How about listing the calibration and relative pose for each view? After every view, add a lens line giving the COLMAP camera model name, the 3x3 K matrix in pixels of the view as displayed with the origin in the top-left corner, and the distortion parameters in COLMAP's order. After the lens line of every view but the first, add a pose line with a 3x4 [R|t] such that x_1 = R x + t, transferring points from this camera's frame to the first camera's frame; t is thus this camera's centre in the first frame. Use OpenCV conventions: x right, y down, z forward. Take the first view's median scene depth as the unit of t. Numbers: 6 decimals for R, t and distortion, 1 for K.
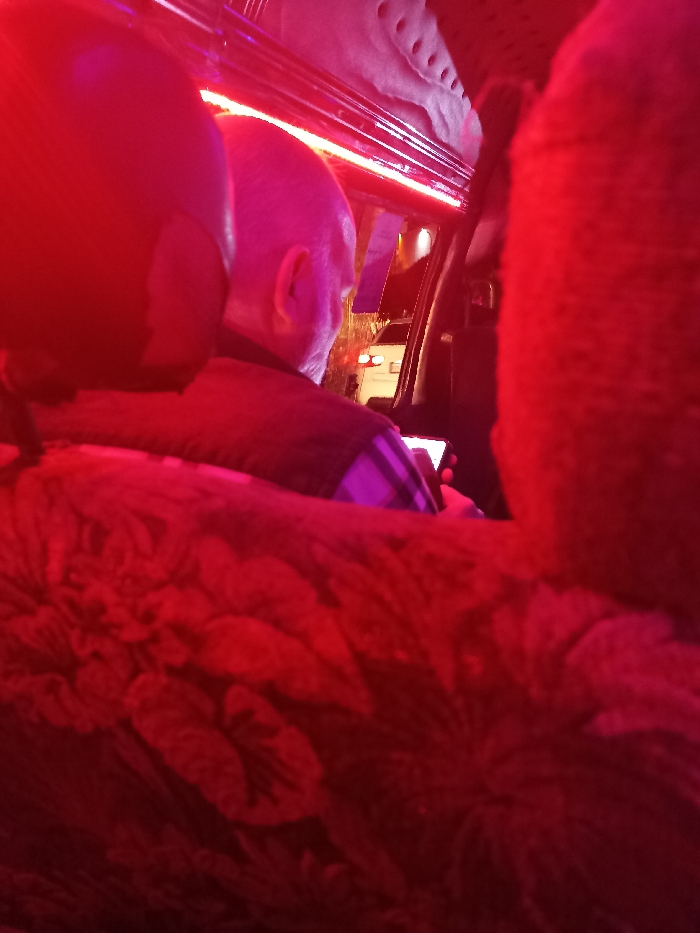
lens RADIAL K [[710.2, 0, 363.6], [0, 710.2, 463.2], [0, 0, 1]] dist [0.097309, -0.080778]
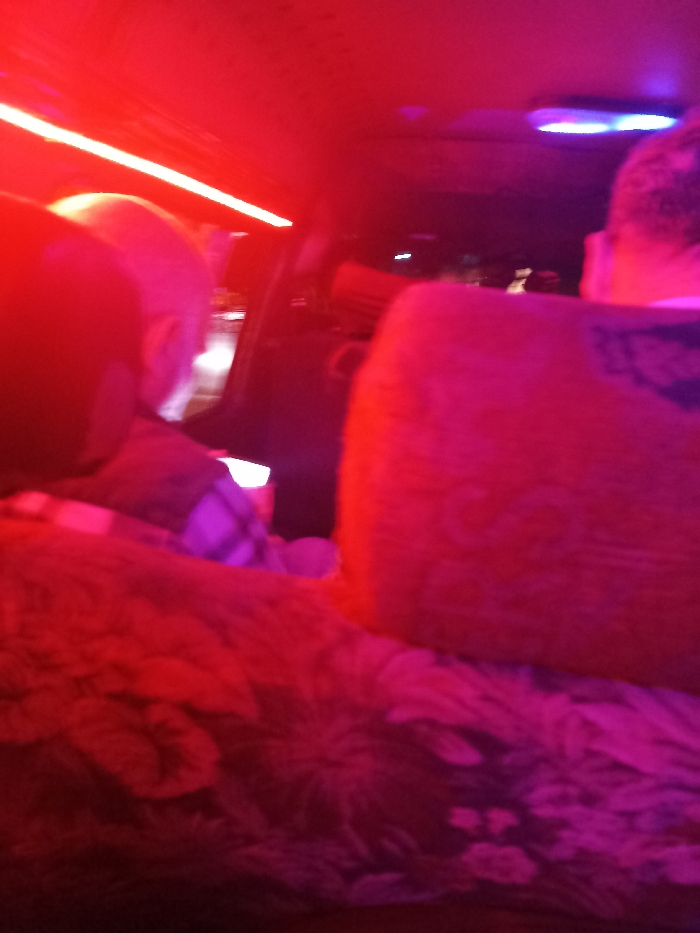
lens RADIAL K [[710.2, 0, 363.6], [0, 710.2, 463.2], [0, 0, 1]] dist [0.097309, -0.080778]
pose [[0.966405, 0.027477, 0.255552, -0.161867], [-0.033802, 0.999220, 0.020393, -0.221253], [-0.254793, -0.028346, 0.966580, -0.507068]]
